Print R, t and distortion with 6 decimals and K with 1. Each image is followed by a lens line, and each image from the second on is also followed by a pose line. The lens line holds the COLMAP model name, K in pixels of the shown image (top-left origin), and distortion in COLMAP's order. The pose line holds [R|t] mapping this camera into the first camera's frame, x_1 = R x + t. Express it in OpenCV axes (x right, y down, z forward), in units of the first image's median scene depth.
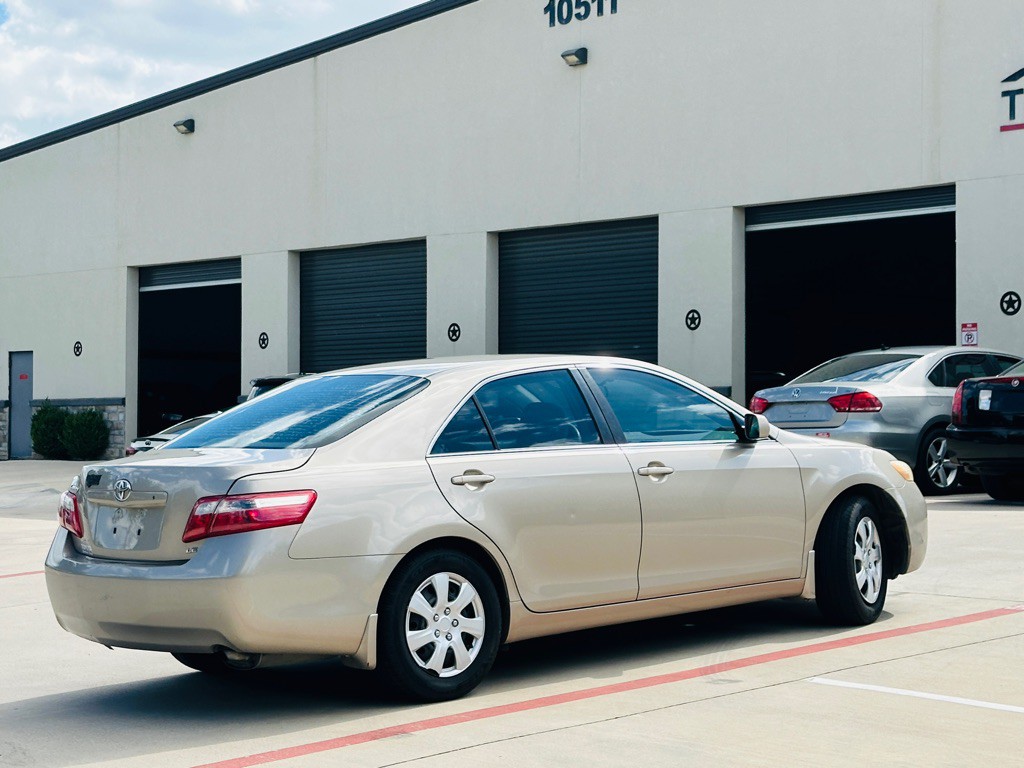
lens RADIAL K [[1751.0, 0, 512.0], [0, 1751.0, 384.0], [0, 0, 1]] dist [0.016458, 0.063061]
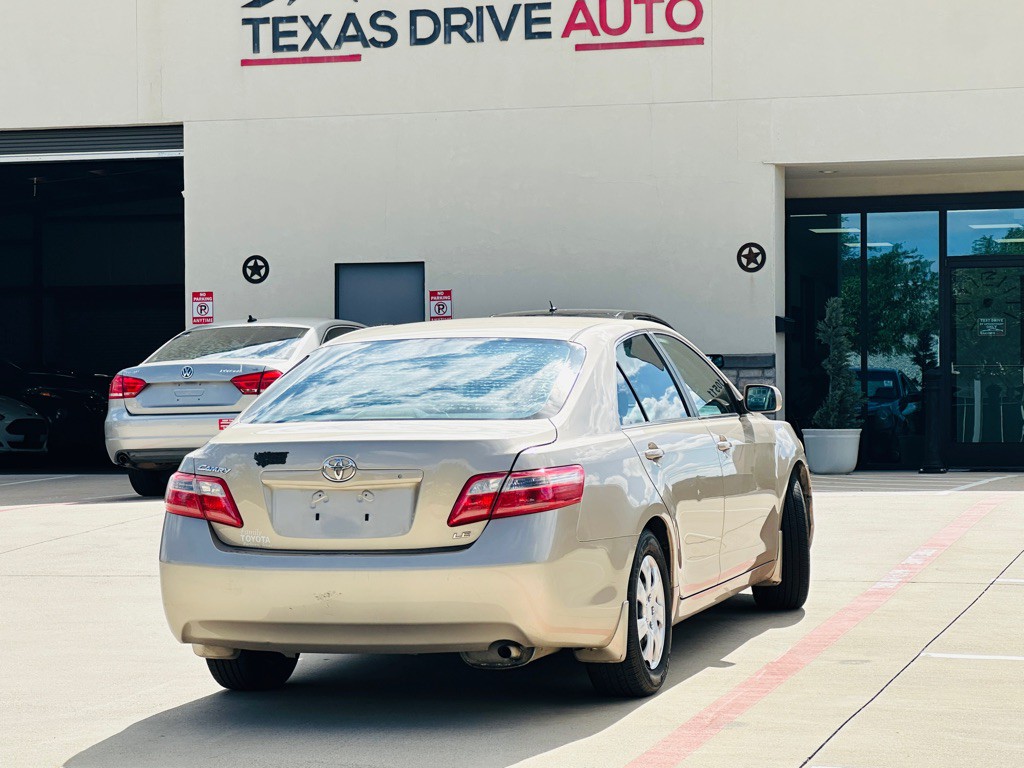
lens RADIAL K [[2220.2, 0, 512.0], [0, 2220.2, 384.0], [0, 0, 1]] dist [-0.285306, 0.550092]
pose [[0.887544, 0.007087, 0.460669, -0.181856], [-0.010829, 0.999926, 0.005481, 0.003649], [-0.460596, -0.009853, 0.887555, 0.002539]]
